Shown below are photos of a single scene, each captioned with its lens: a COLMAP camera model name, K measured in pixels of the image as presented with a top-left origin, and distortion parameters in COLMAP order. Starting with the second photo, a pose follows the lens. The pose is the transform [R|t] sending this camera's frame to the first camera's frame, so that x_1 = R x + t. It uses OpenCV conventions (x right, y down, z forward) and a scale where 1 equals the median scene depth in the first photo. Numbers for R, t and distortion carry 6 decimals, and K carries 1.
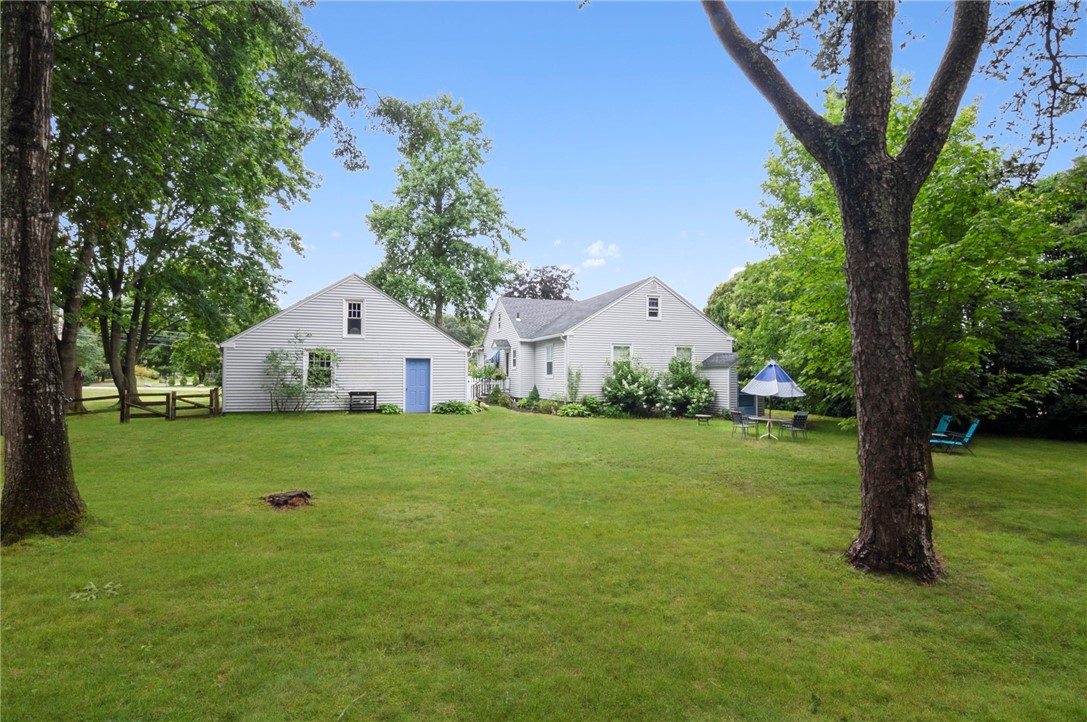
lens RADIAL K [[497.9, 0, 543.5], [0, 497.9, 361.0], [0, 0, 1]] dist [-0.000053, -0.000008]
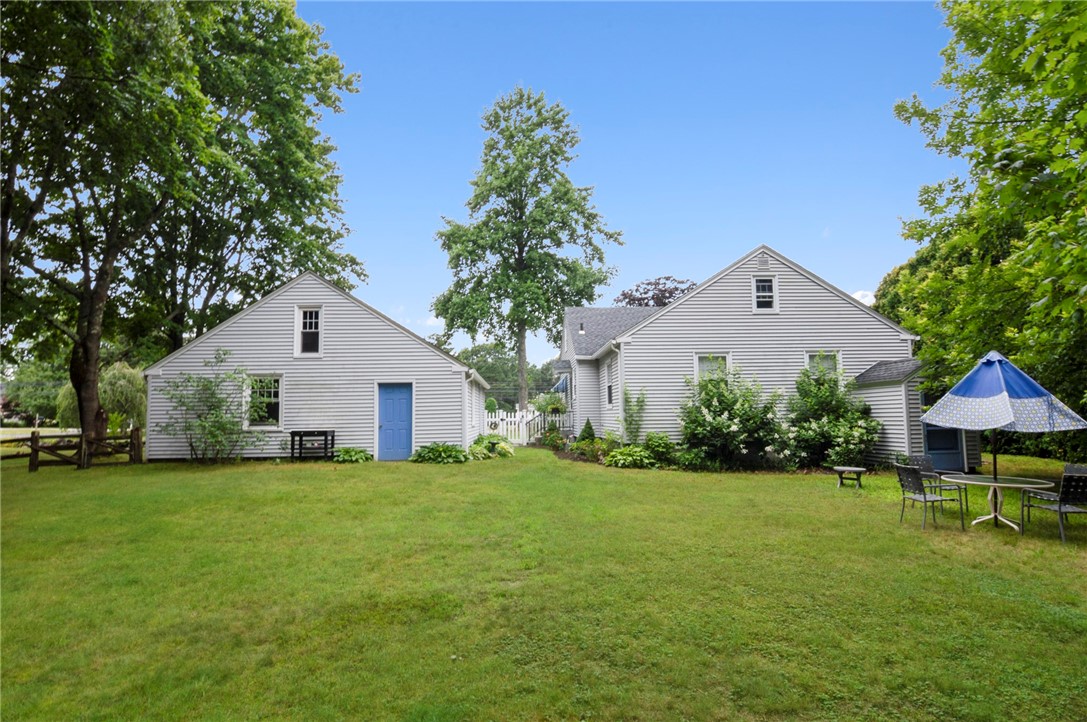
lens RADIAL K [[521.3, 0, 543.4], [0, 521.3, 372.7], [0, 0, 1]] dist [-0.013126, -0.000147]
pose [[0.959456, -0.041294, -0.278818, 0.141211], [0.027000, 0.998126, -0.054913, 0.023705], [0.280563, 0.045159, 0.958773, 0.311440]]
